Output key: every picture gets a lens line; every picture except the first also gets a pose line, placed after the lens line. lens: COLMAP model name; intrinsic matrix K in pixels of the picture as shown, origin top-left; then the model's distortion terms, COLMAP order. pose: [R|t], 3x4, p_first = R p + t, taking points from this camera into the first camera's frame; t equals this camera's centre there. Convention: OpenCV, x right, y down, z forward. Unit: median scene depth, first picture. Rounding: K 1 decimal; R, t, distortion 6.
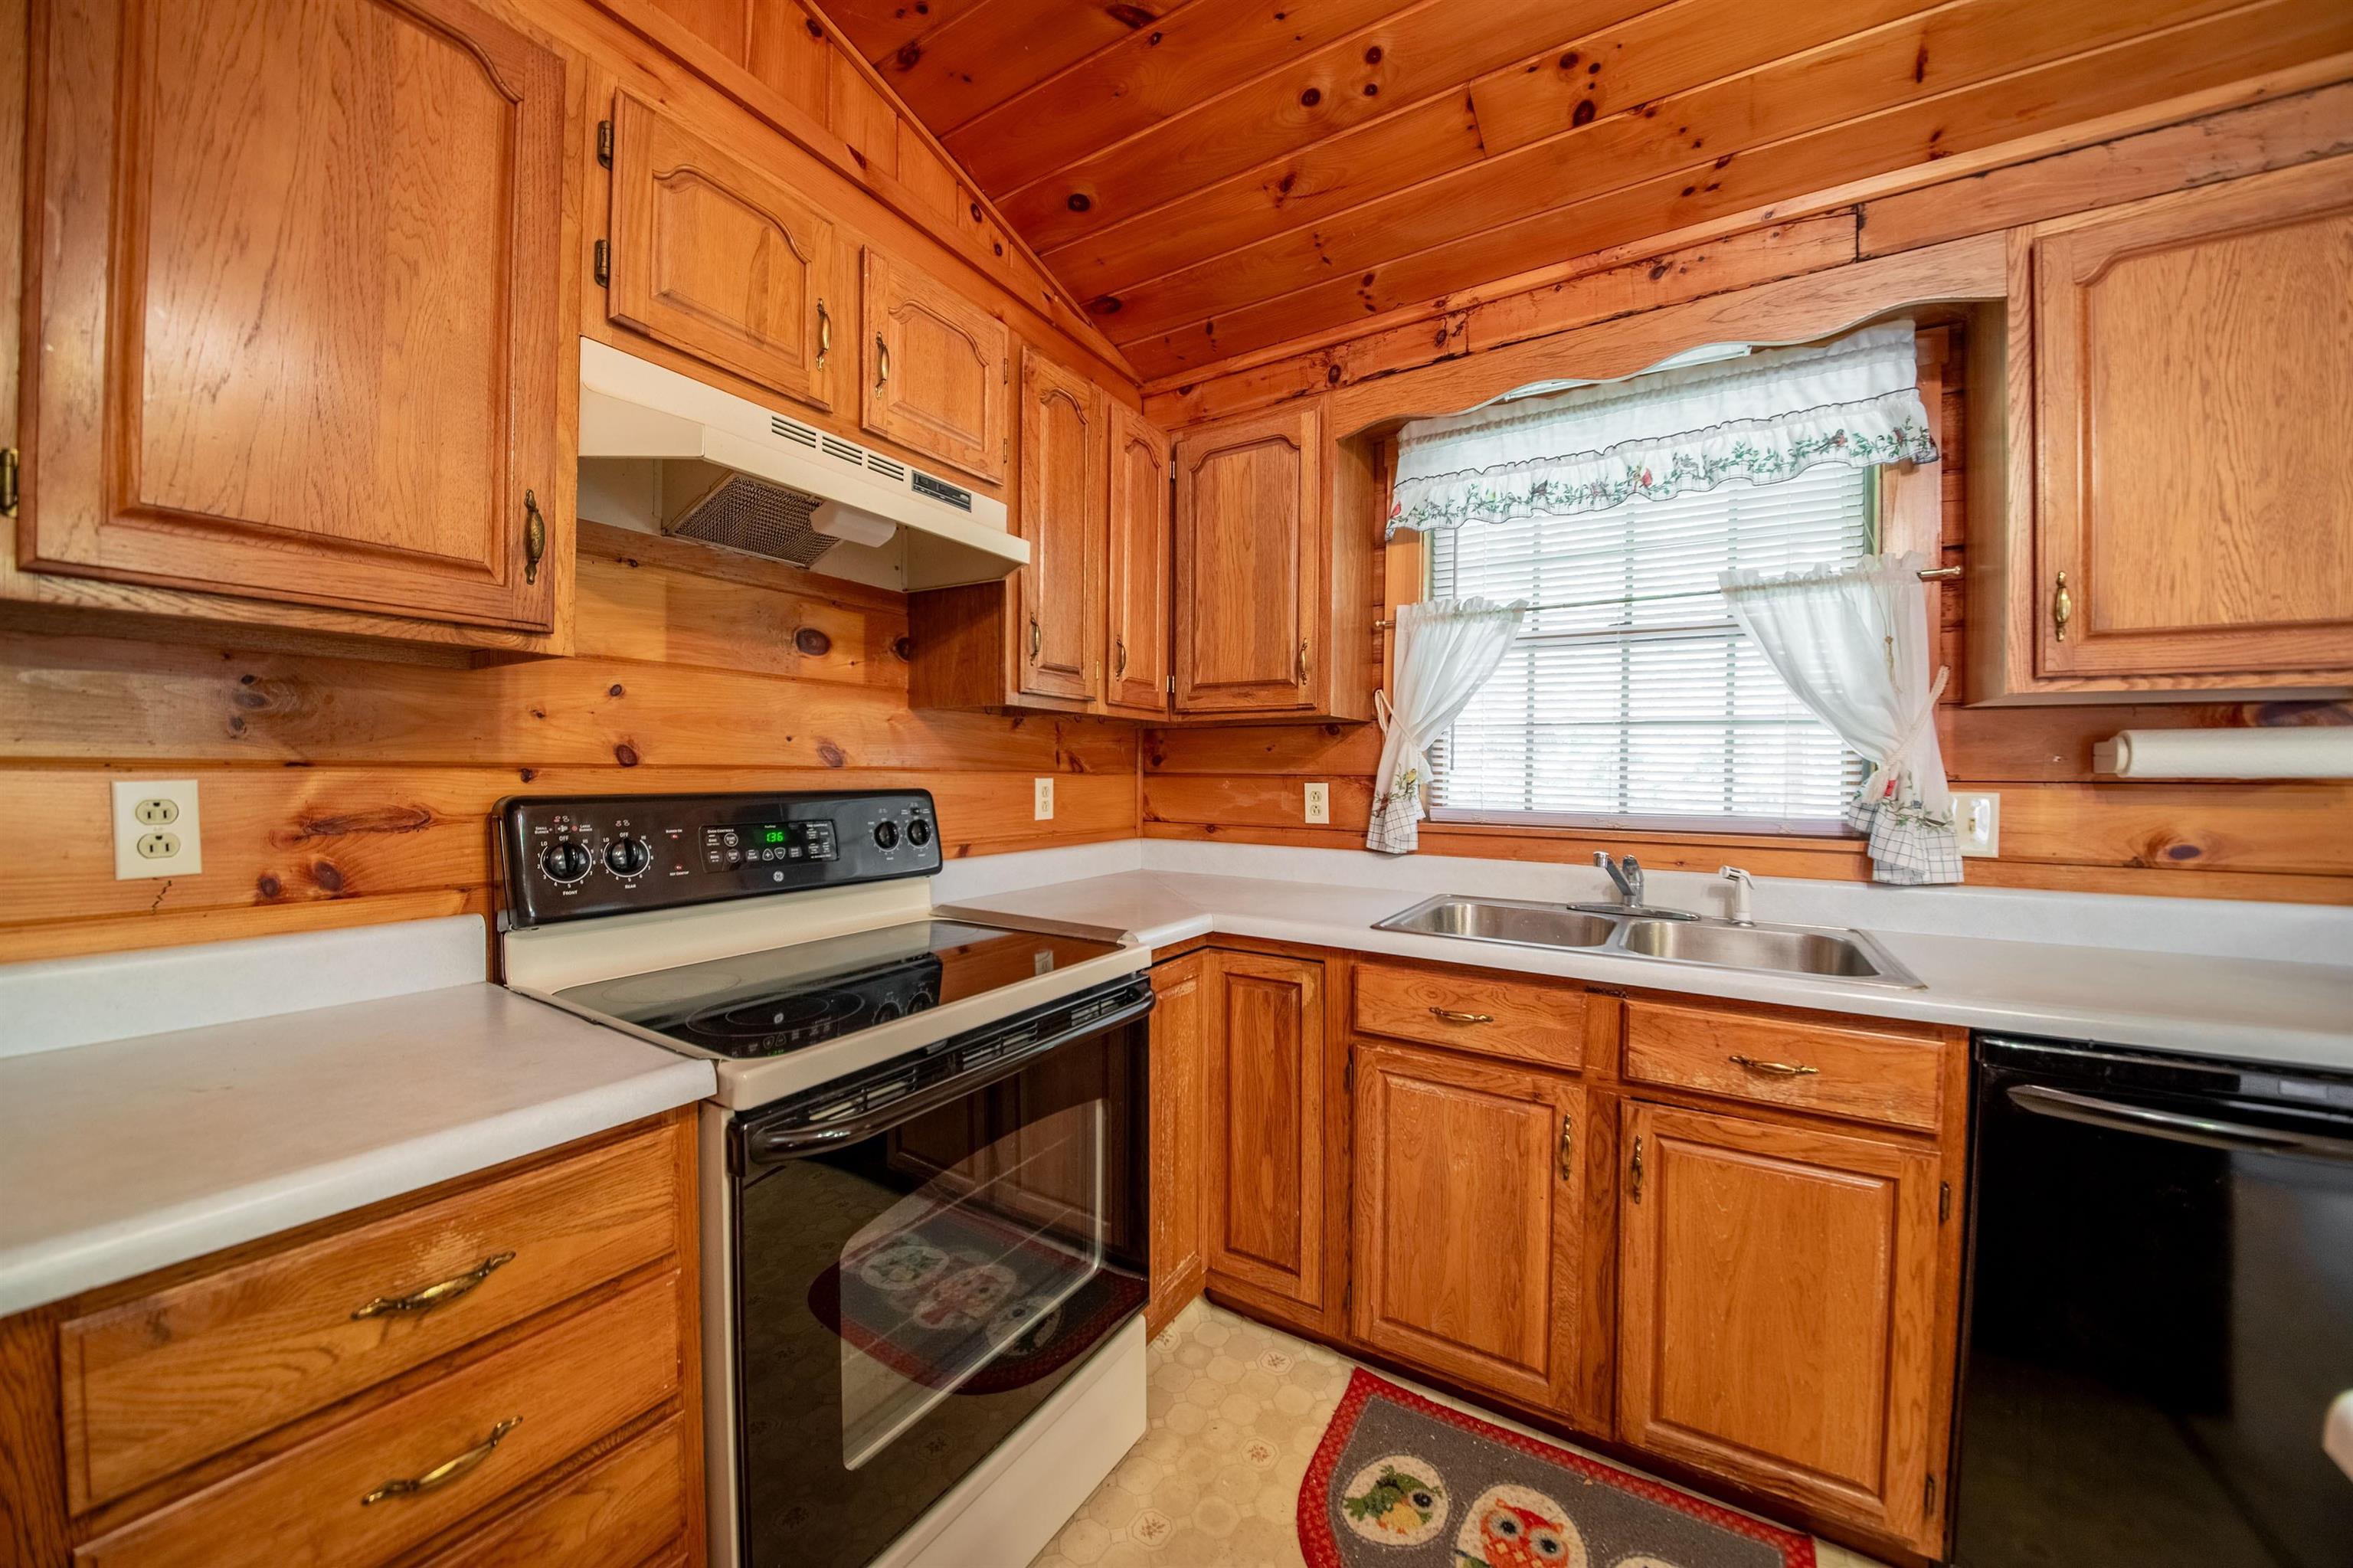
lens RADIAL K [[820.7, 0, 1178.1], [0, 820.7, 785.6], [0, 0, 1]] dist [0.015665, -0.022255]
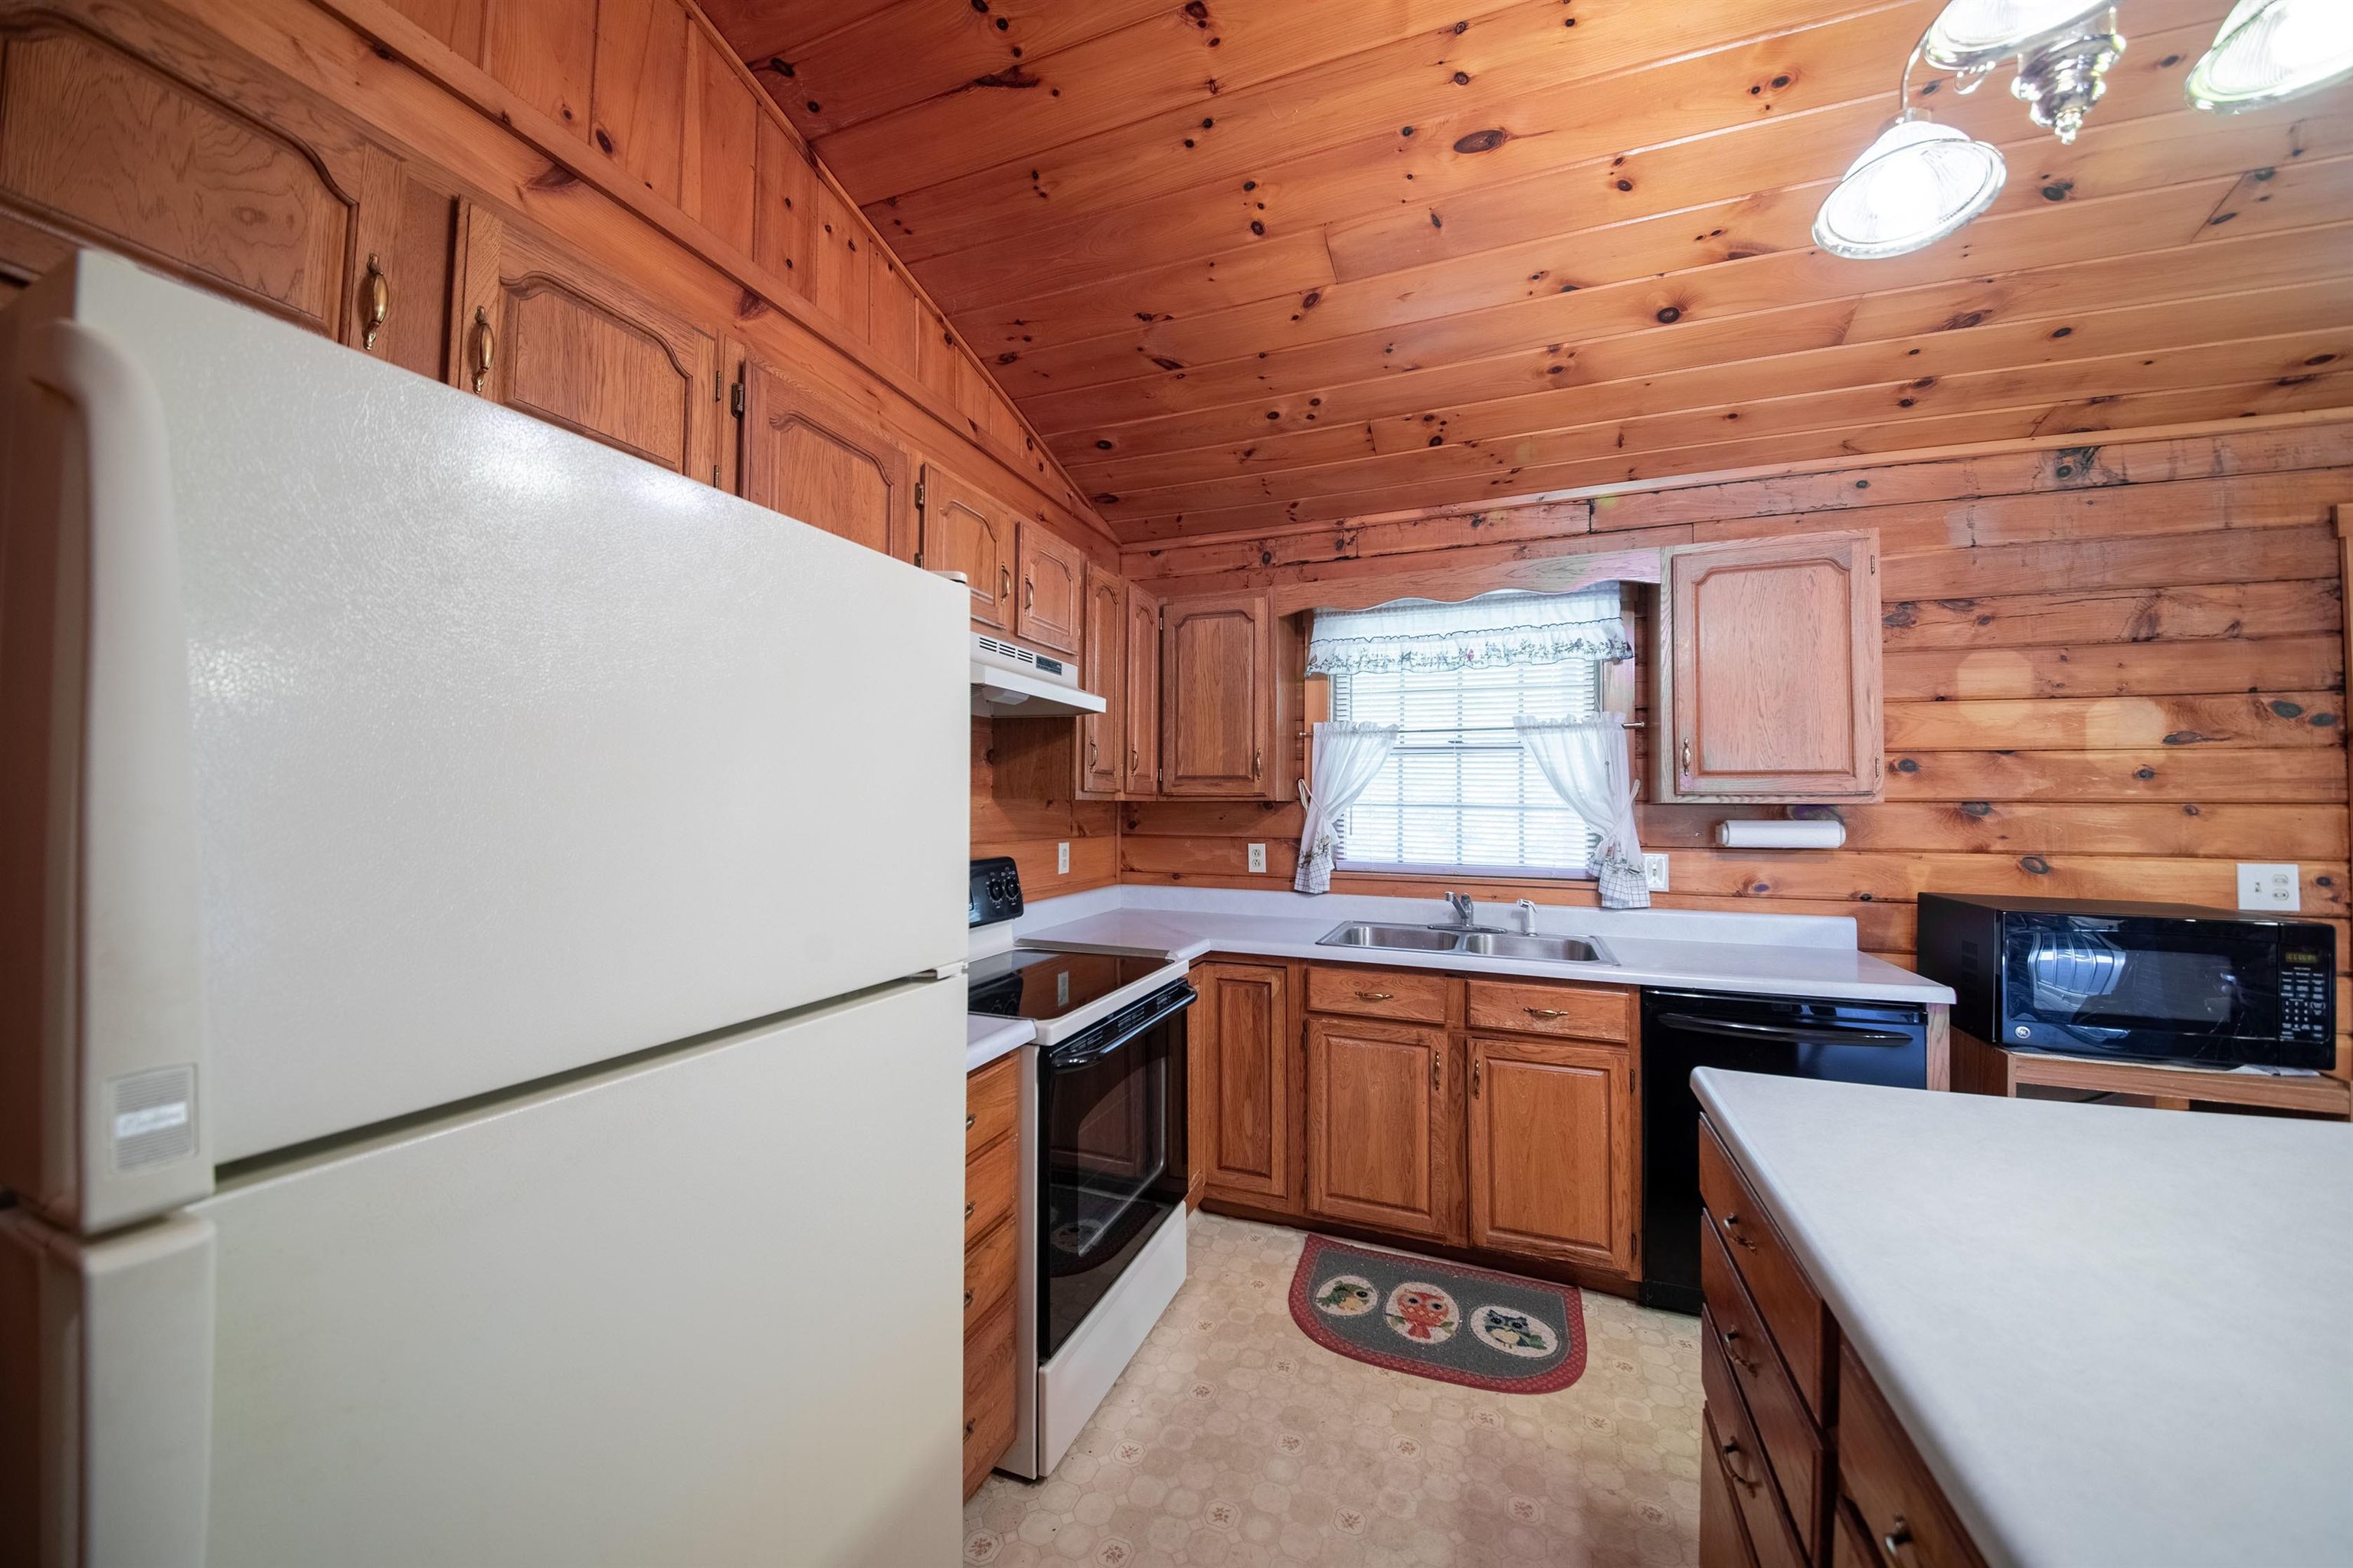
lens RADIAL K [[816.6, 0, 1176.5], [0, 816.6, 784.0], [0, 0, 1]] dist [0.028800, -0.027920]
pose [[0.983607, 0.002345, 0.180313, -0.304667], [0.004680, 0.999247, -0.038523, -0.071957], [-0.180267, 0.038736, 0.982855, -0.492519]]
